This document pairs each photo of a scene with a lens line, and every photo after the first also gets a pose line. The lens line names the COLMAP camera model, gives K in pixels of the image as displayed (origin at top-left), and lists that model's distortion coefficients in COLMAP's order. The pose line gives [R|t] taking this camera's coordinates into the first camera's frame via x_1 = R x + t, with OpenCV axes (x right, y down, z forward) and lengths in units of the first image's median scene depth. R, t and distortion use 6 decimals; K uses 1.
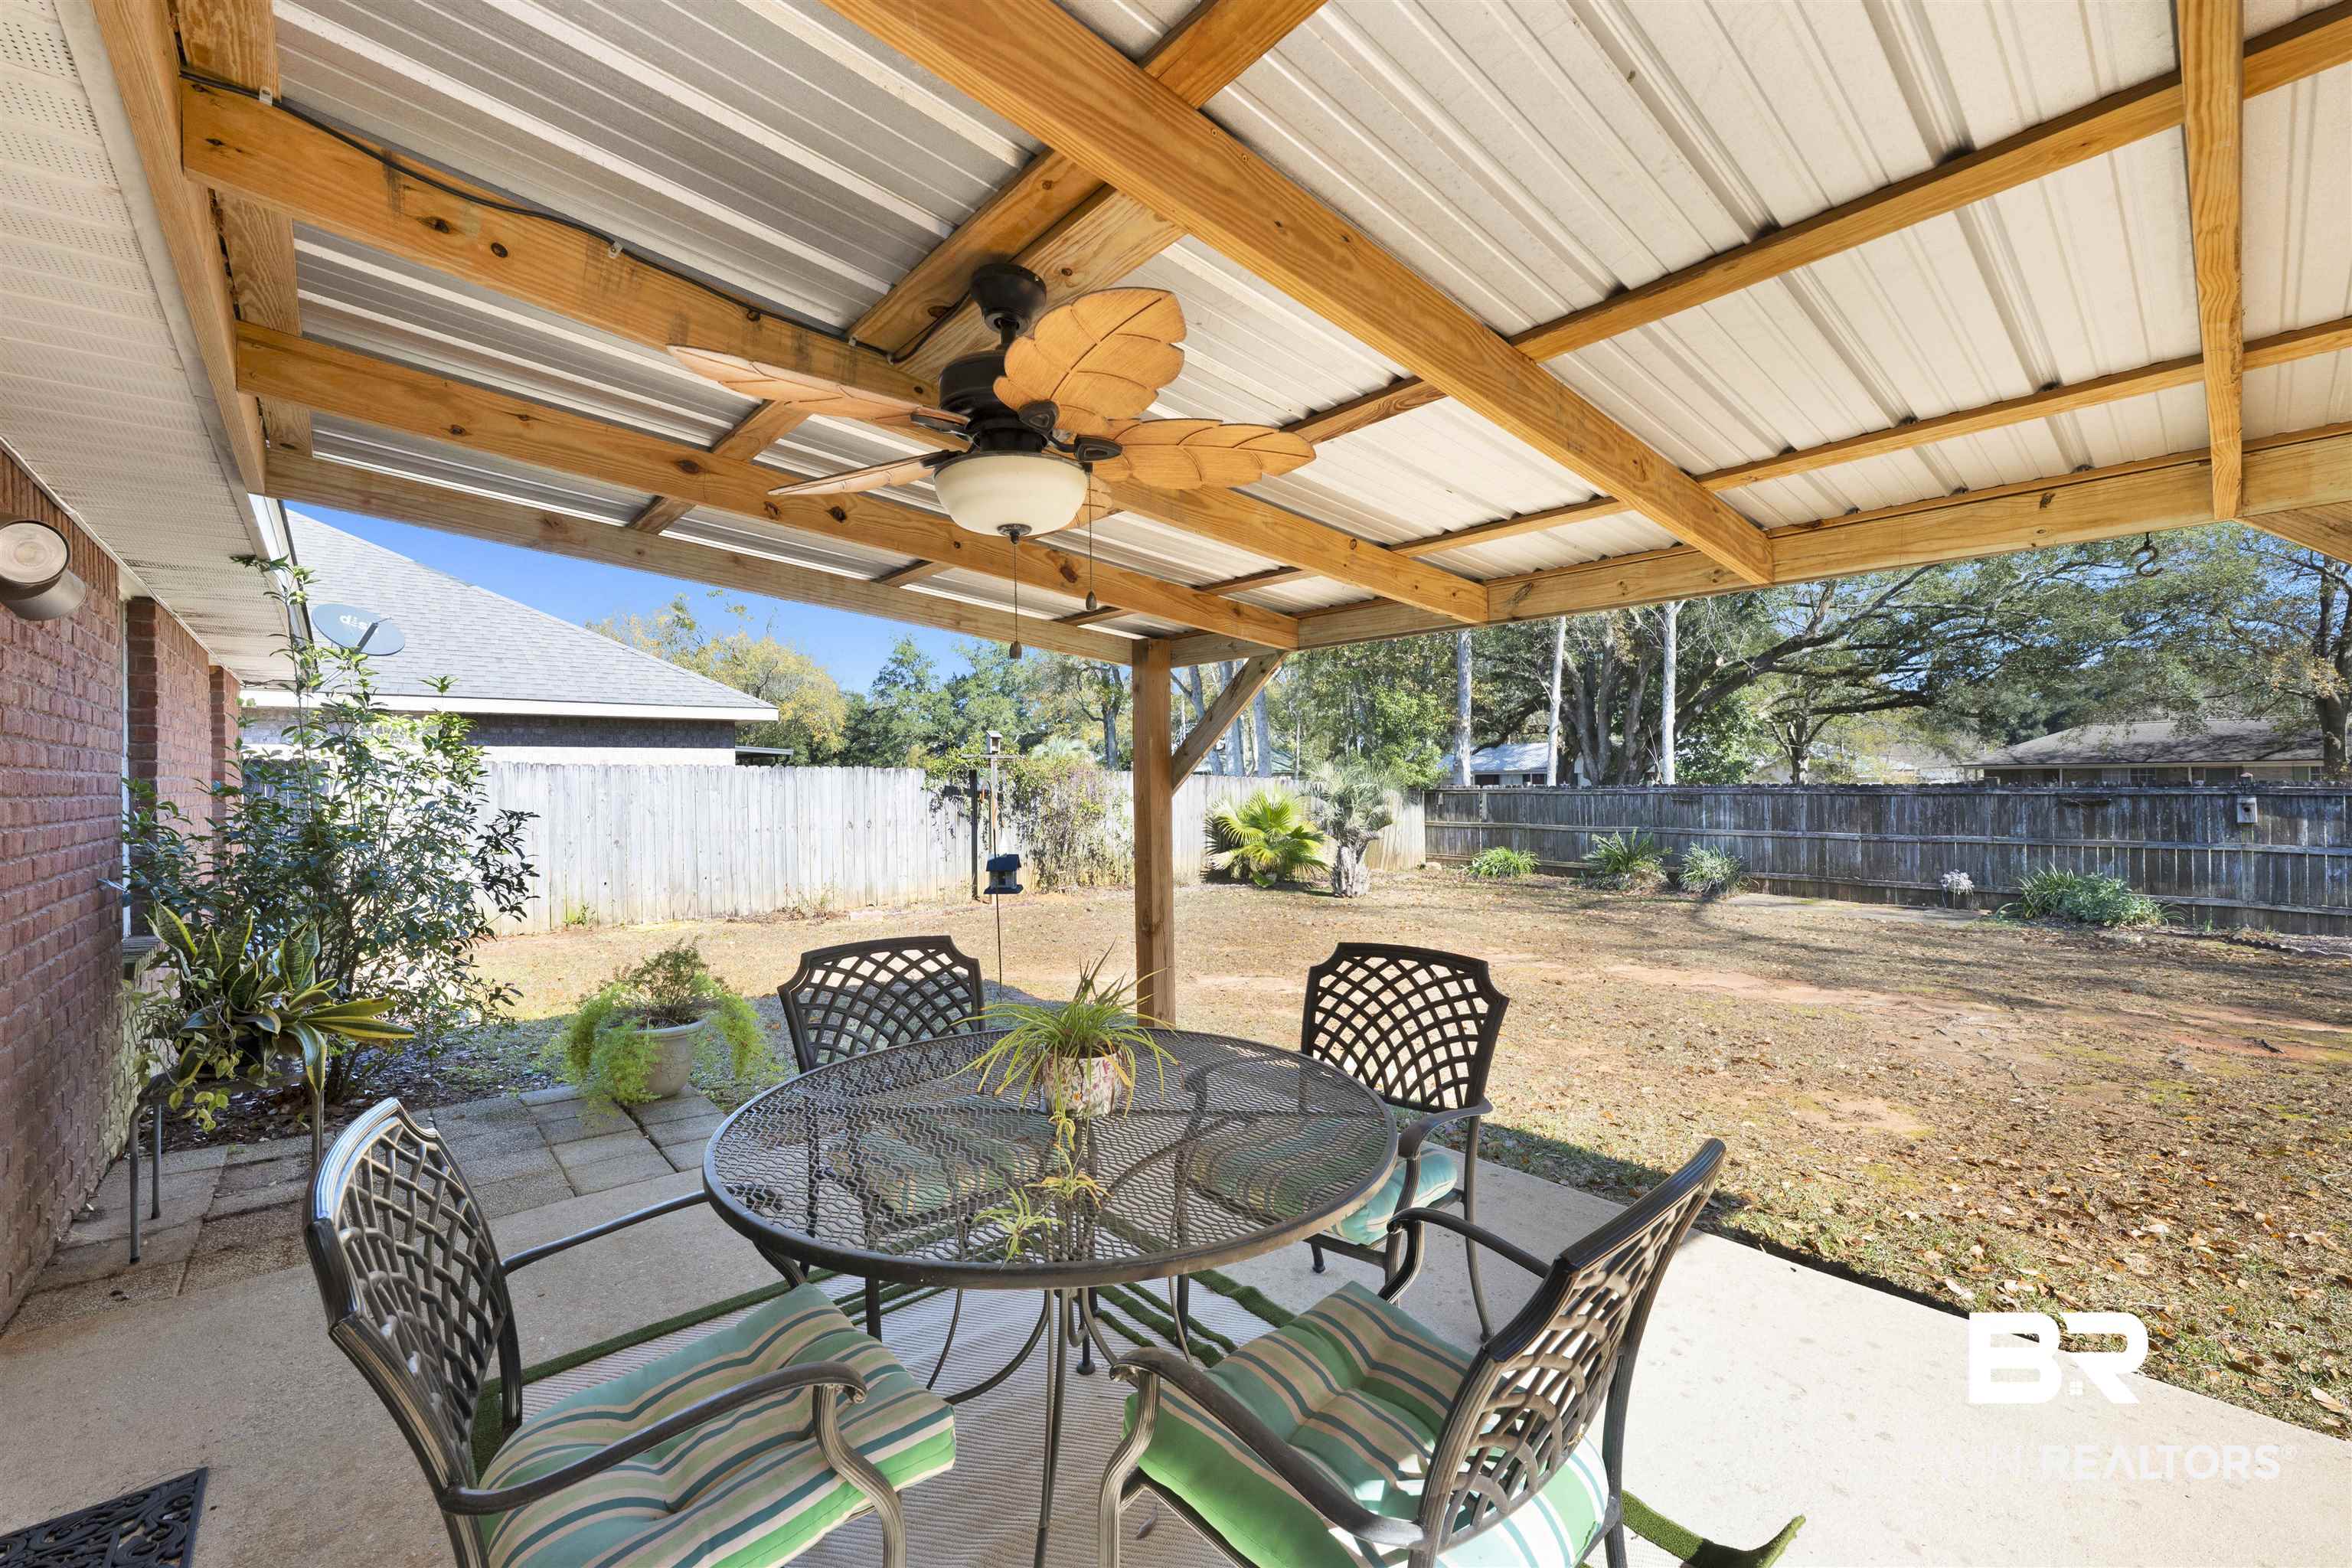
lens RADIAL K [[959.1, 0, 1182.9], [0, 959.1, 783.0], [0, 0, 1]] dist [-0.003363, 0.001650]
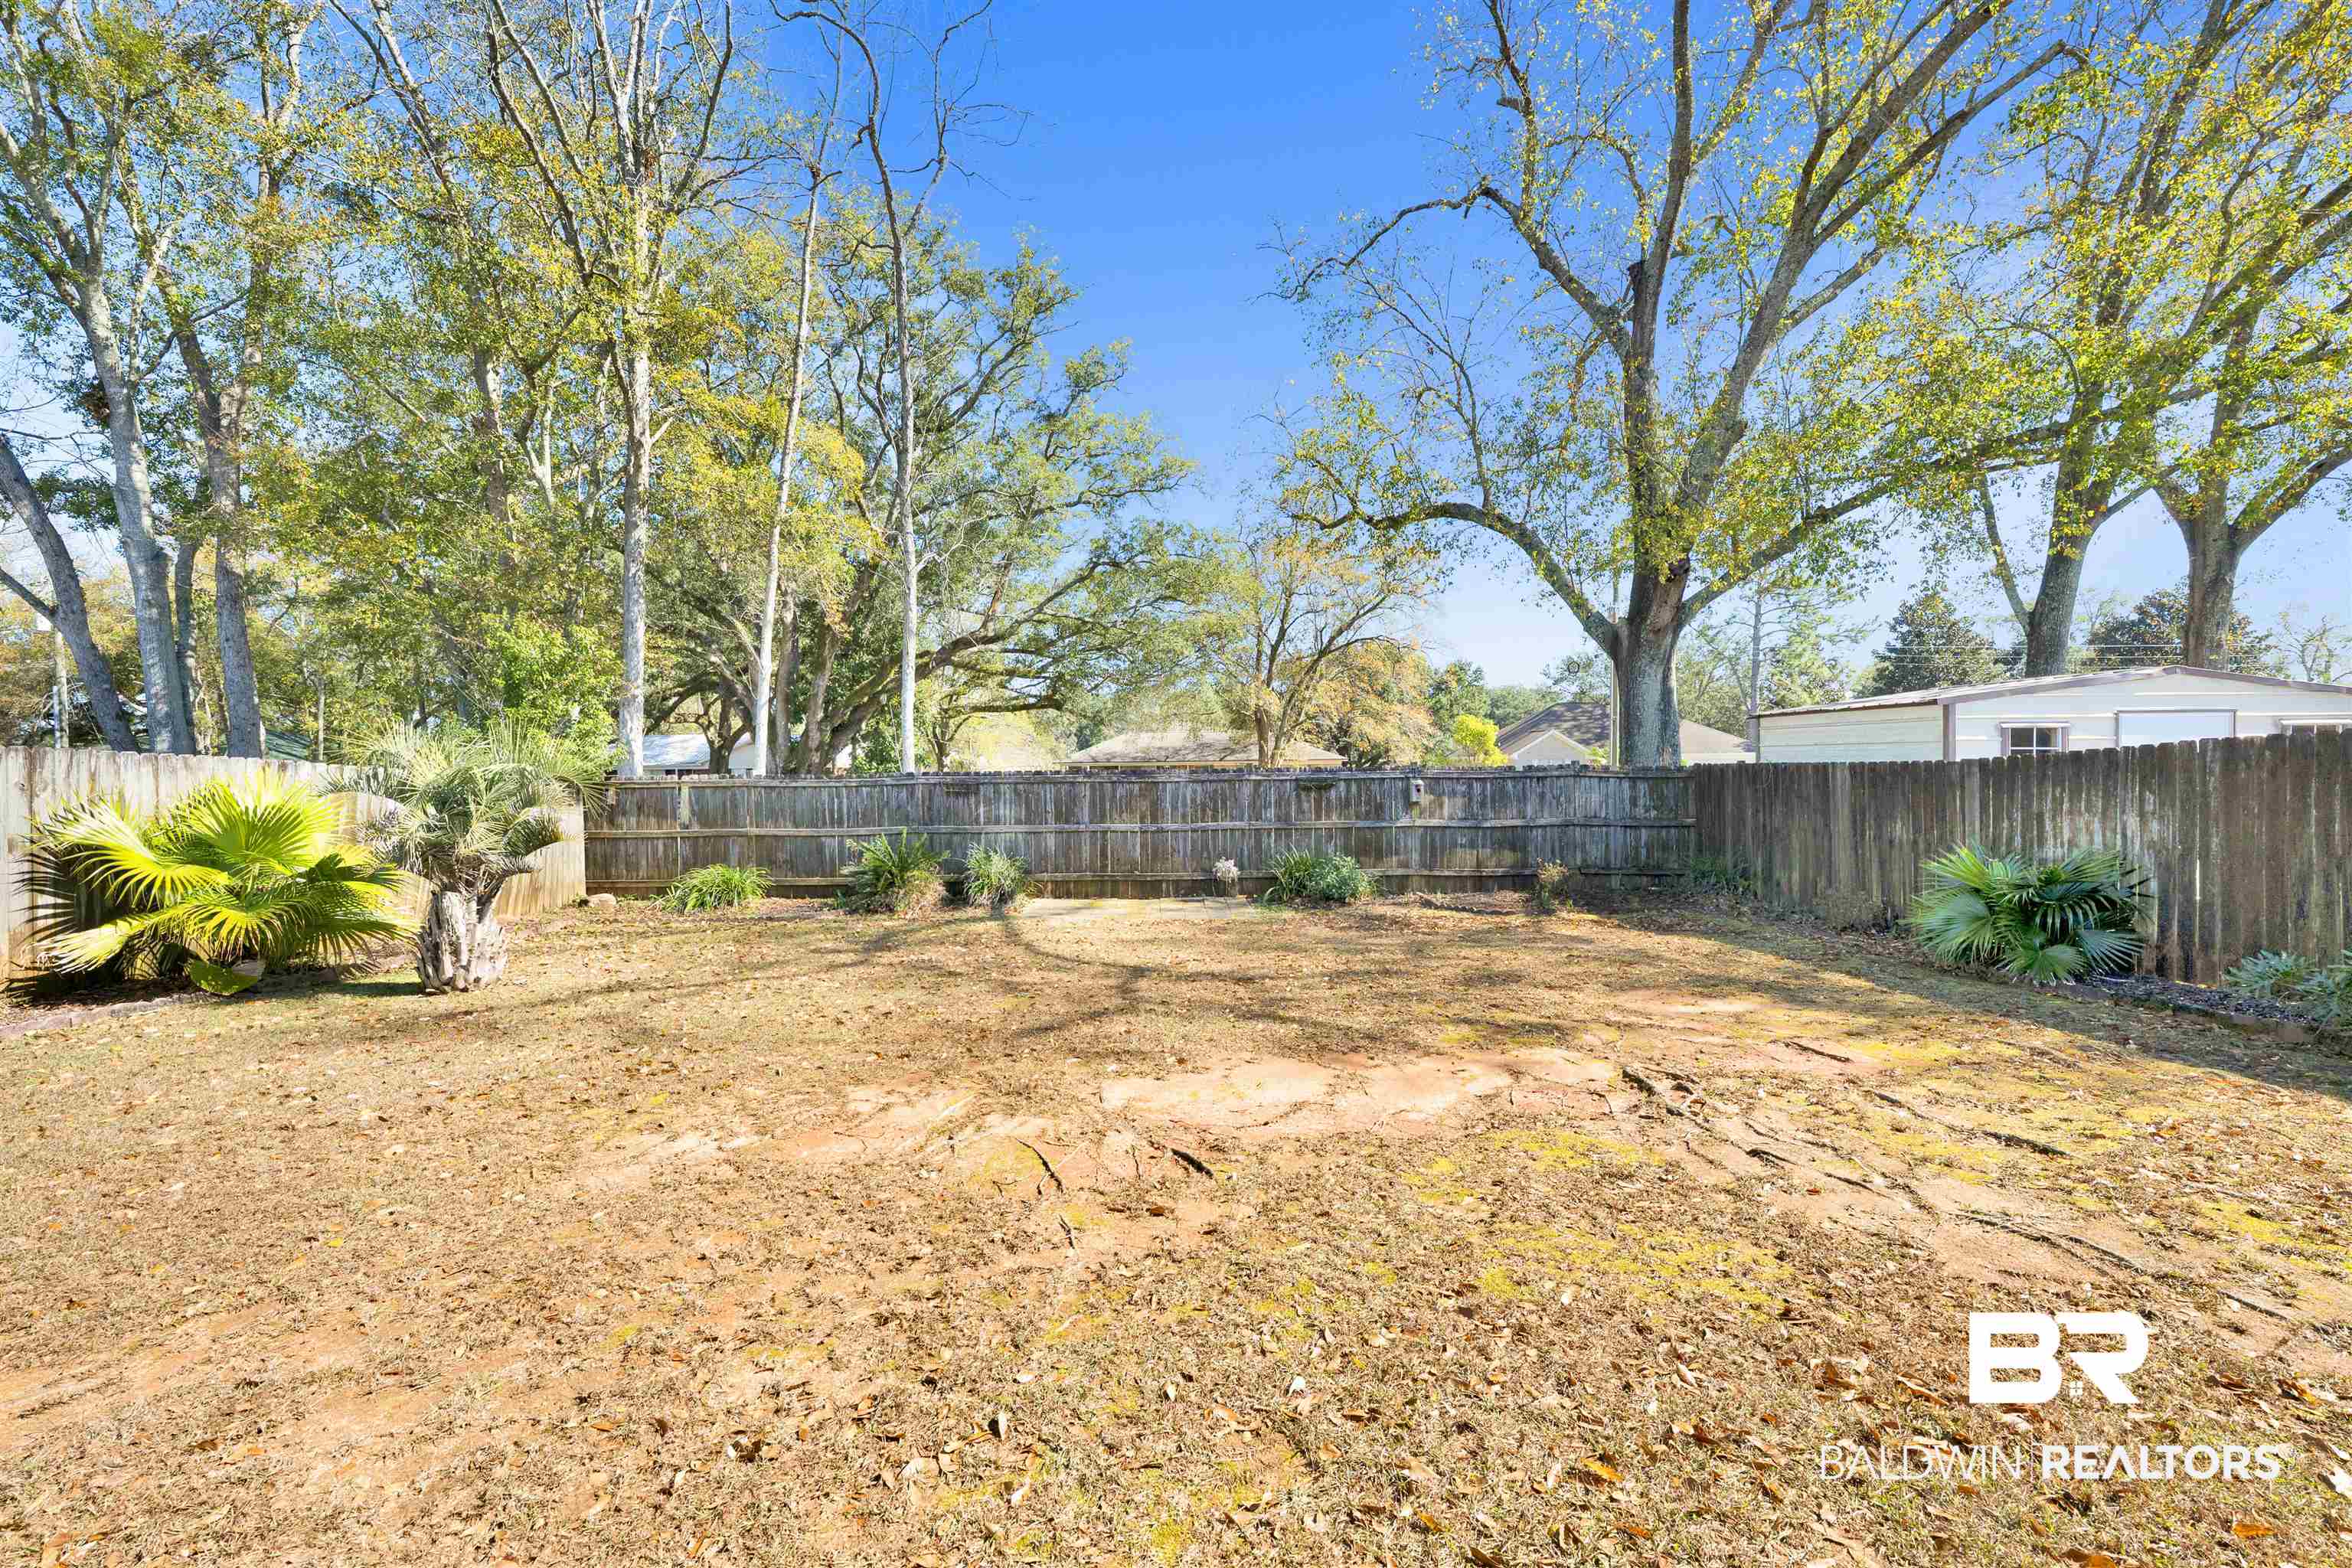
lens RADIAL K [[959.1, 0, 1182.9], [0, 959.1, 776.0], [0, 0, 1]] dist [-0.003363, 0.001650]
pose [[0.657812, -0.002611, 0.753177, 0.040696], [0.006796, 0.999974, -0.002469, 0.009337], [-0.753151, 0.006743, 0.657813, 0.355760]]
